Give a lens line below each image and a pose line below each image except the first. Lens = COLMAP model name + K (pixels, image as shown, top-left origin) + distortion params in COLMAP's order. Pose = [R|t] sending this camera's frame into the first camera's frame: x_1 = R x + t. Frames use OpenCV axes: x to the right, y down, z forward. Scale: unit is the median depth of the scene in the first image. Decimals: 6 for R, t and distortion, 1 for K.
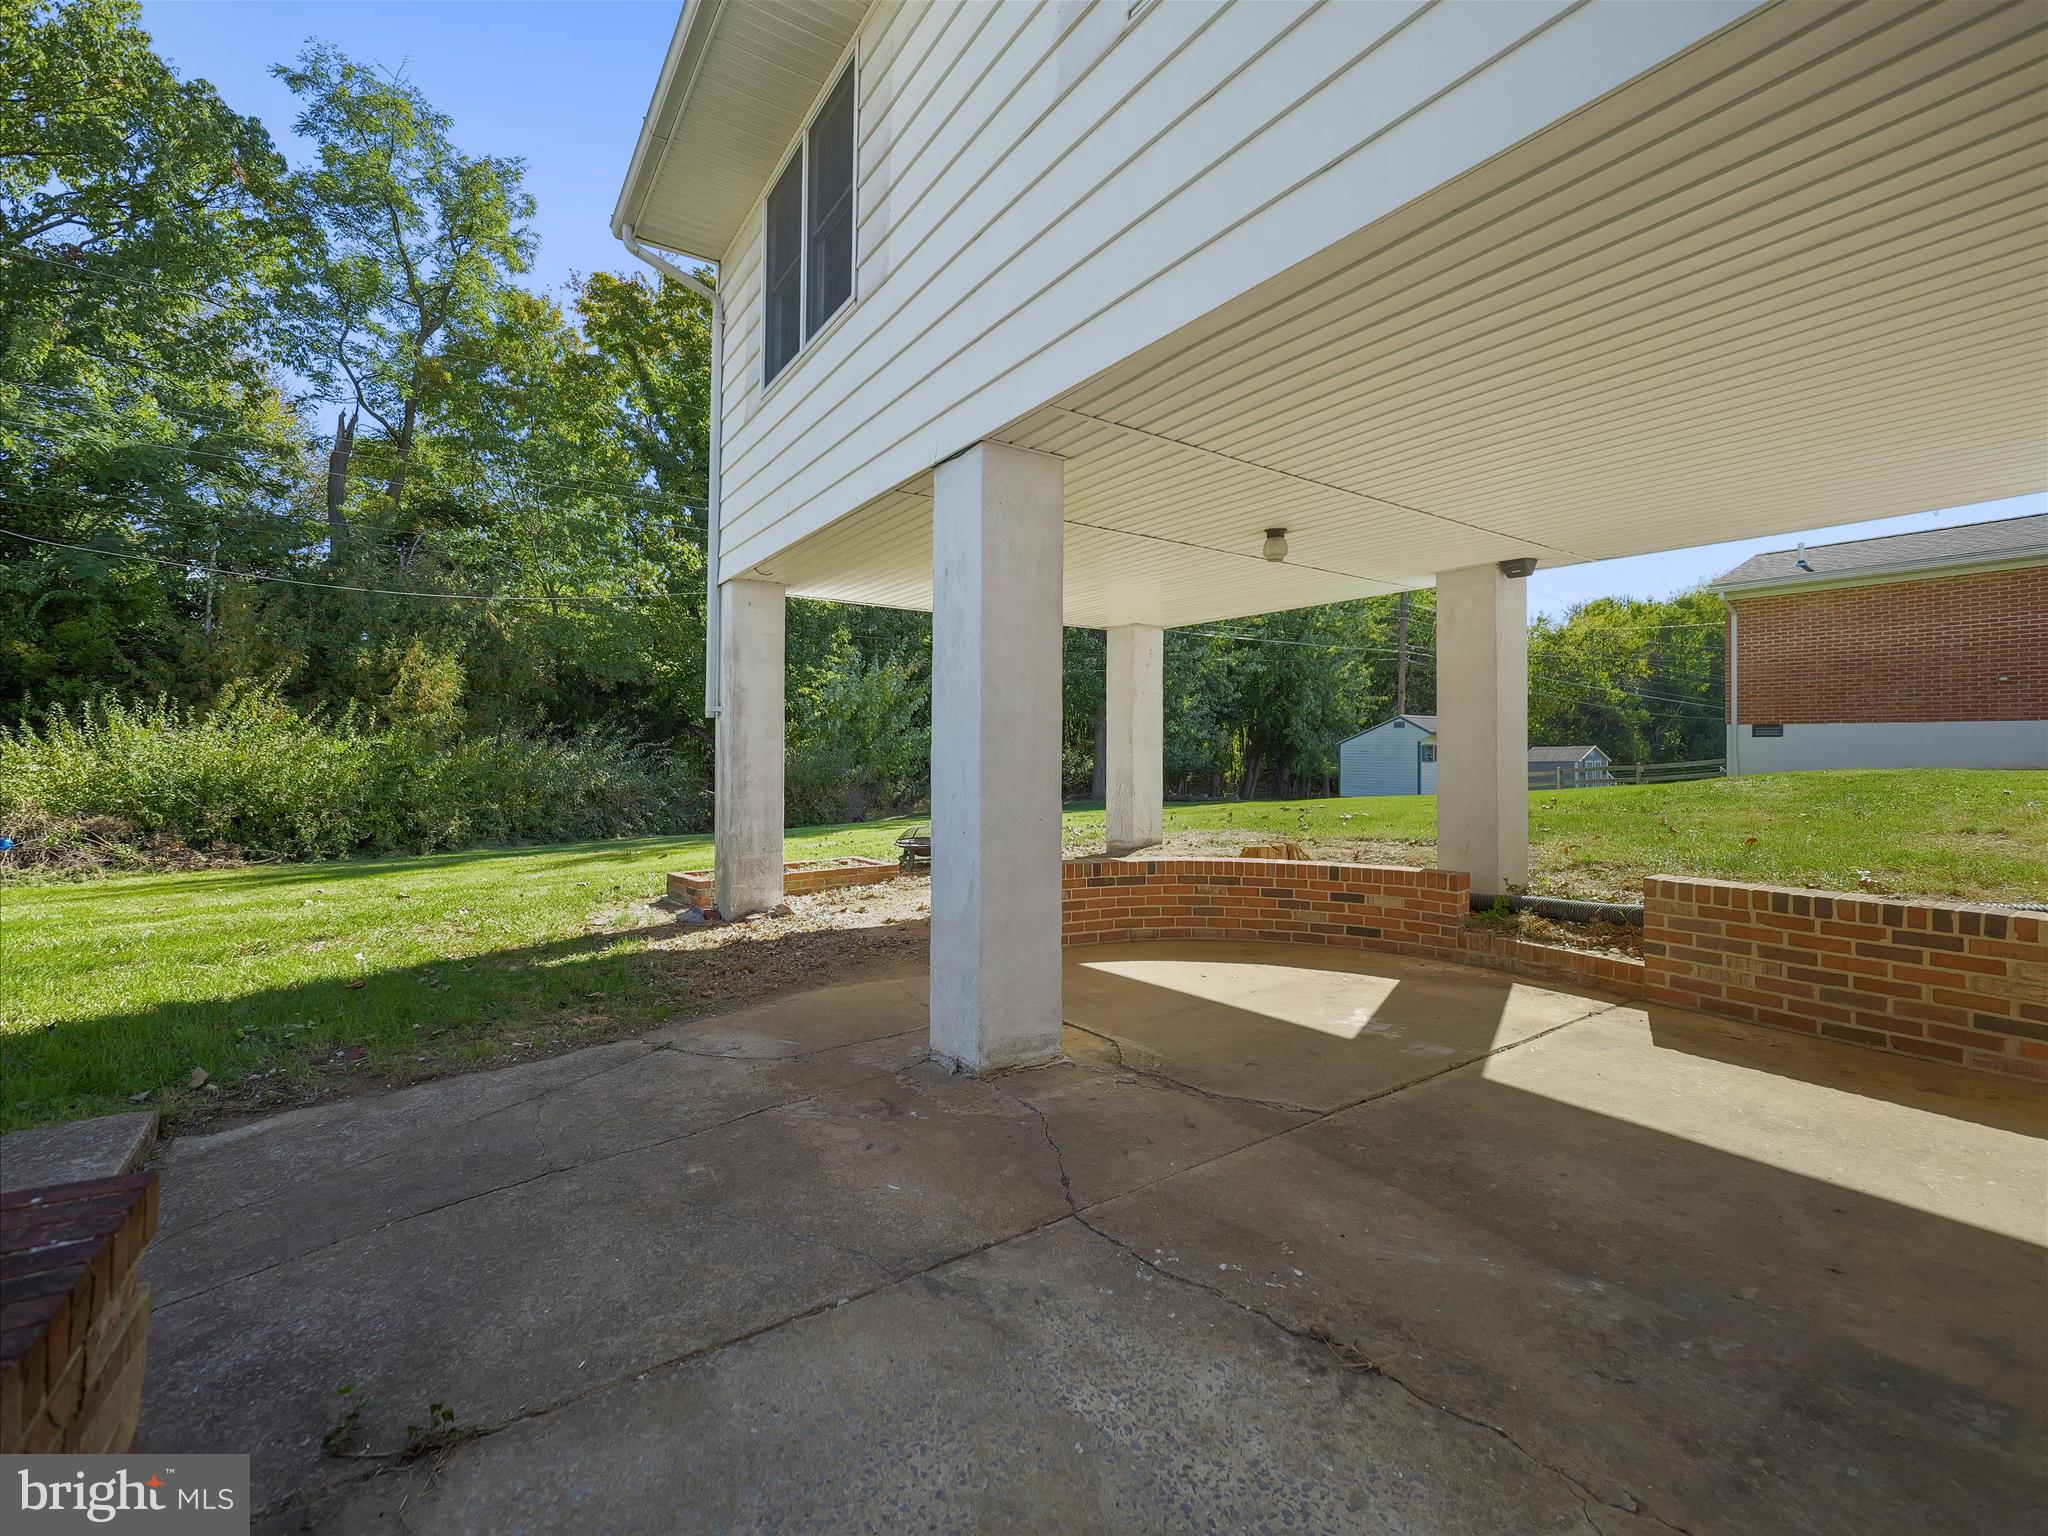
lens RADIAL K [[858.5, 0, 1016.8], [0, 858.5, 741.0], [0, 0, 1]] dist [-0.008599, -0.000942]
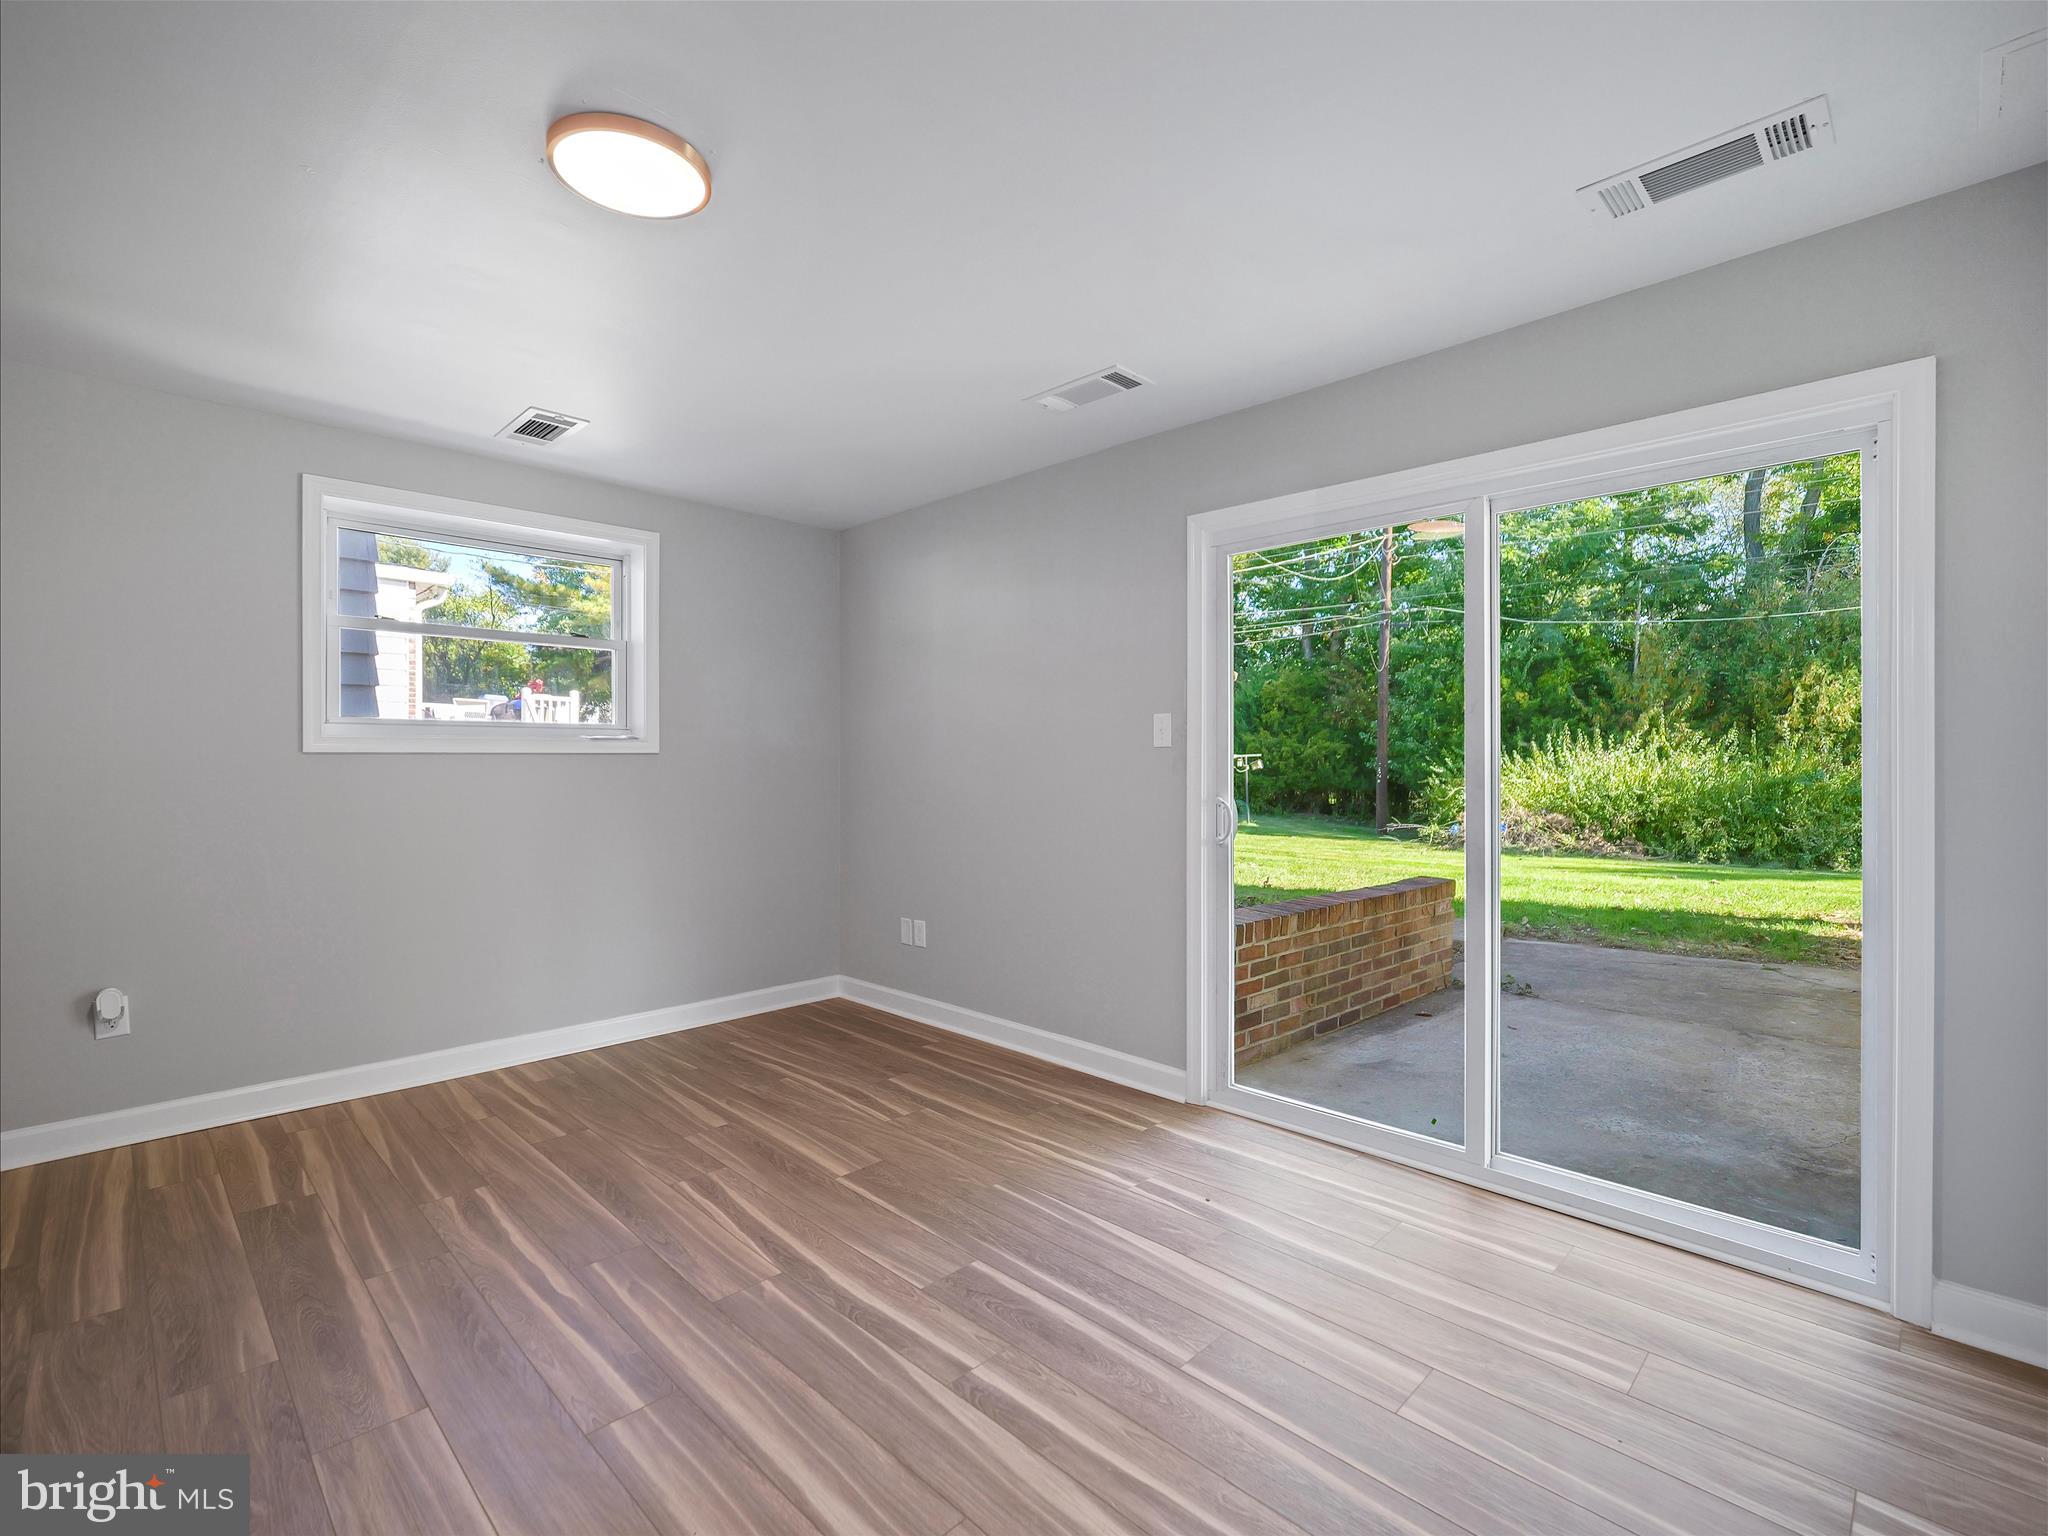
lens RADIAL K [[923.6, 0, 1019.3], [0, 923.6, 764.5], [0, 0, 1]] dist [-0.005174, 0.000322]
pose [[0.186438, -0.003667, -0.982460, 1.100878], [0.010085, 0.999947, -0.001819, -0.005749], [0.982415, -0.009569, 0.186465, -0.687452]]
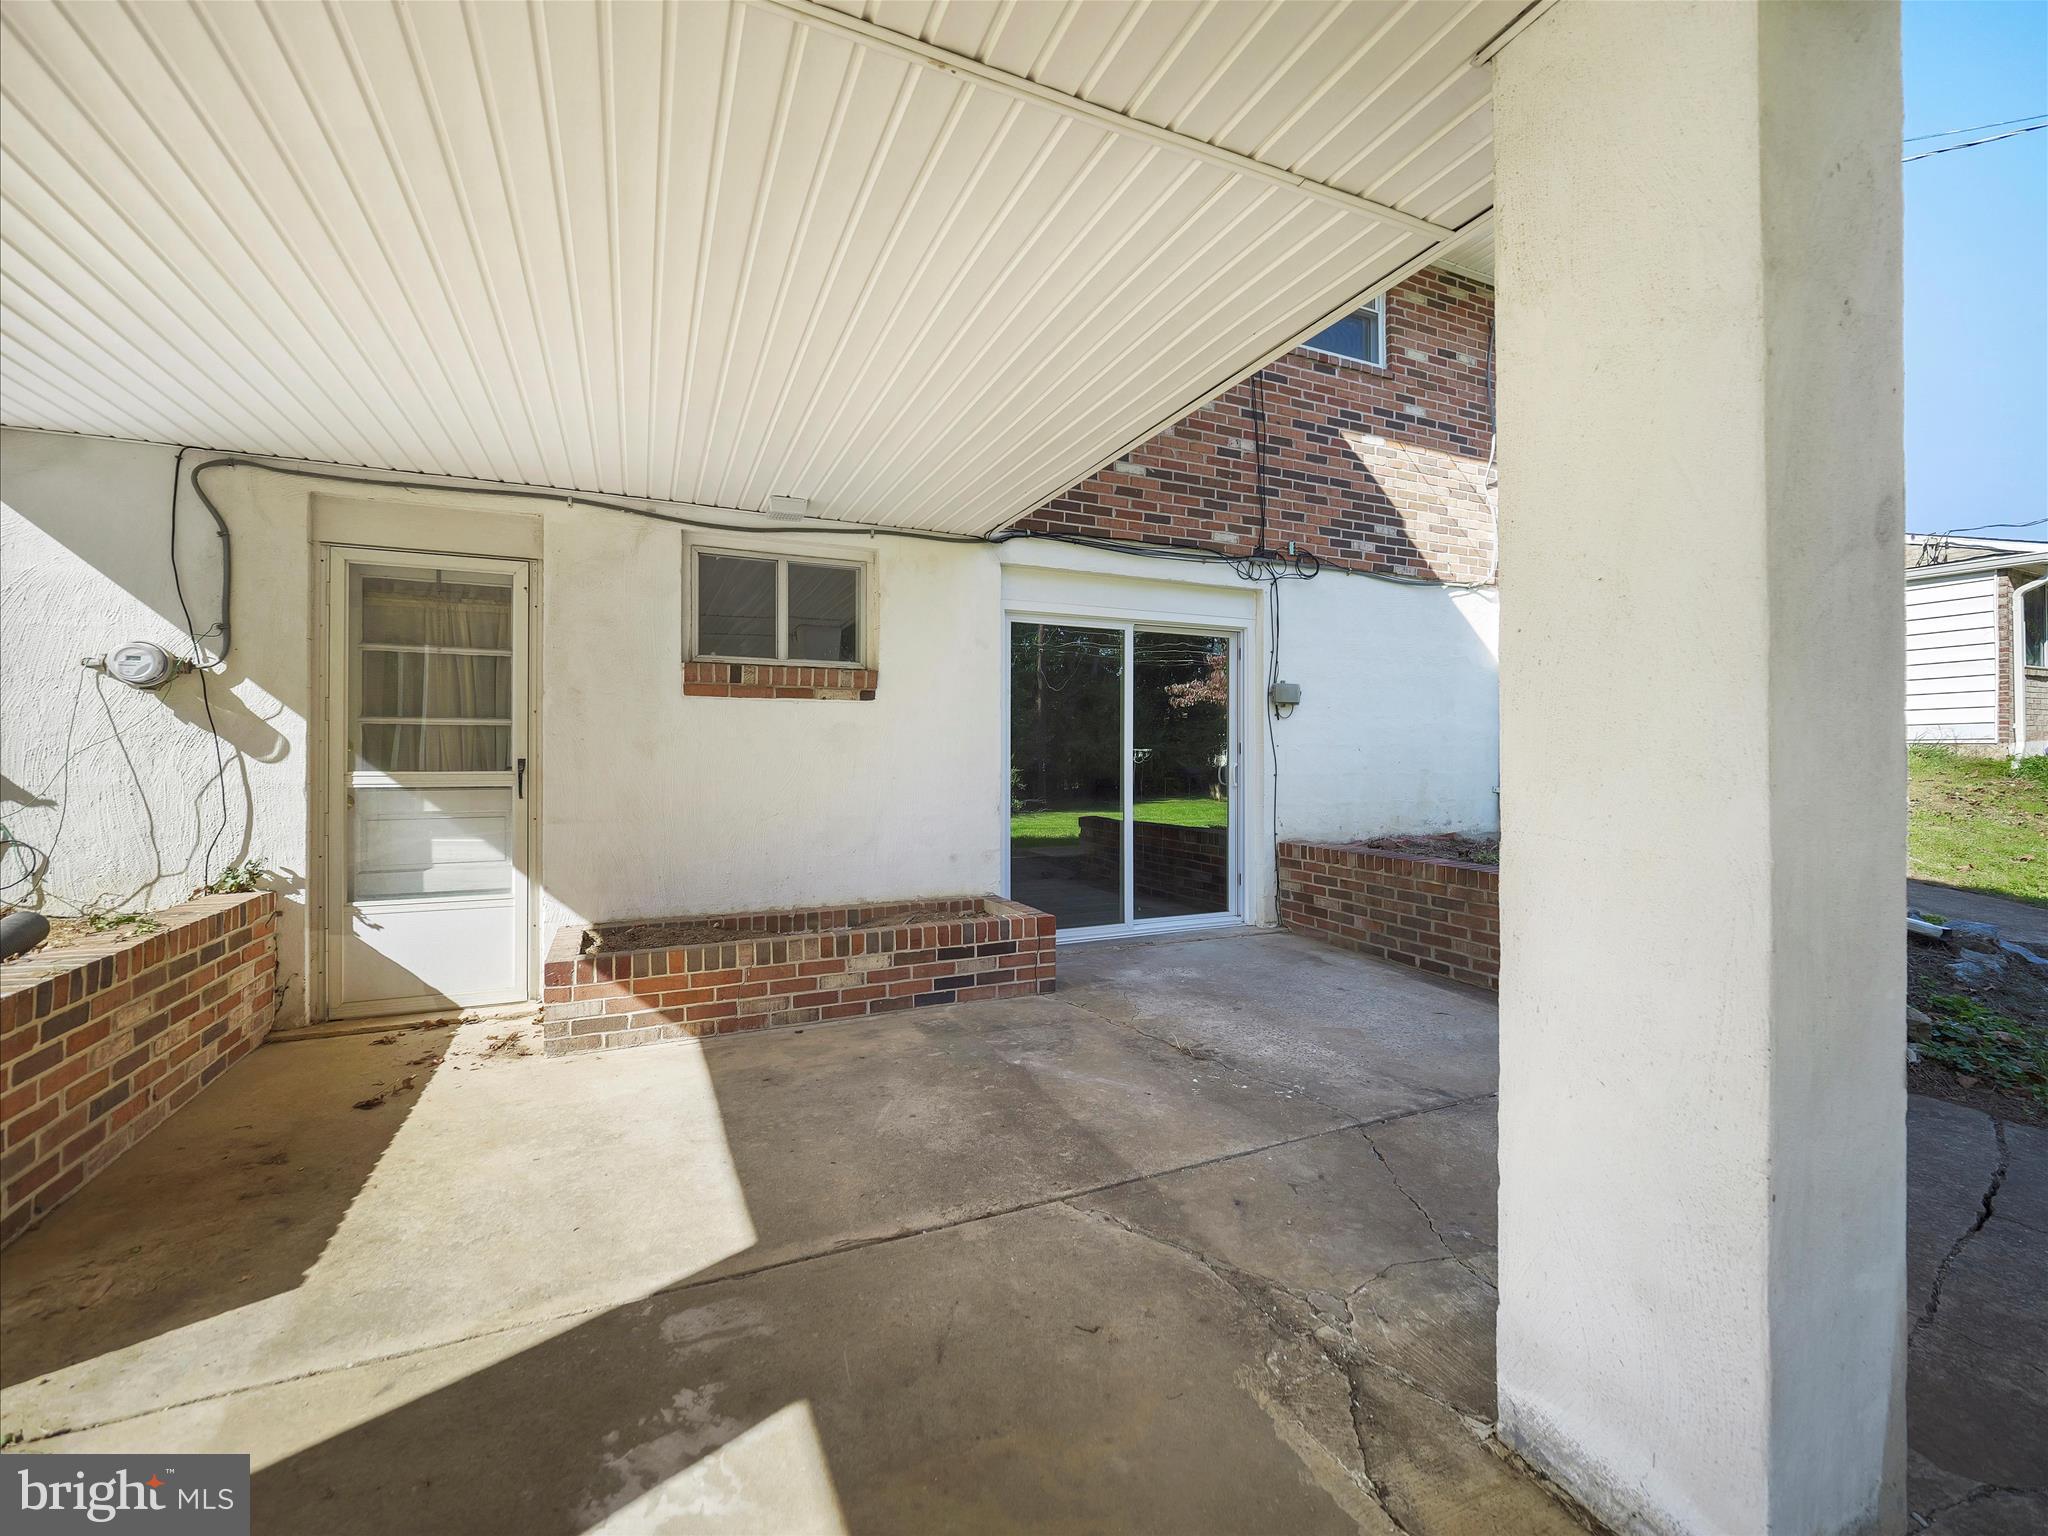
lens RADIAL K [[858.5, 0, 1019.5], [0, 858.5, 759.3], [0, 0, 1]] dist [-0.008599, -0.000942]
pose [[-0.986271, -0.001807, 0.165125, 0.253635], [-0.002400, 0.999991, -0.003387, 0.032819], [-0.165118, -0.003737, -0.986267, 1.685056]]
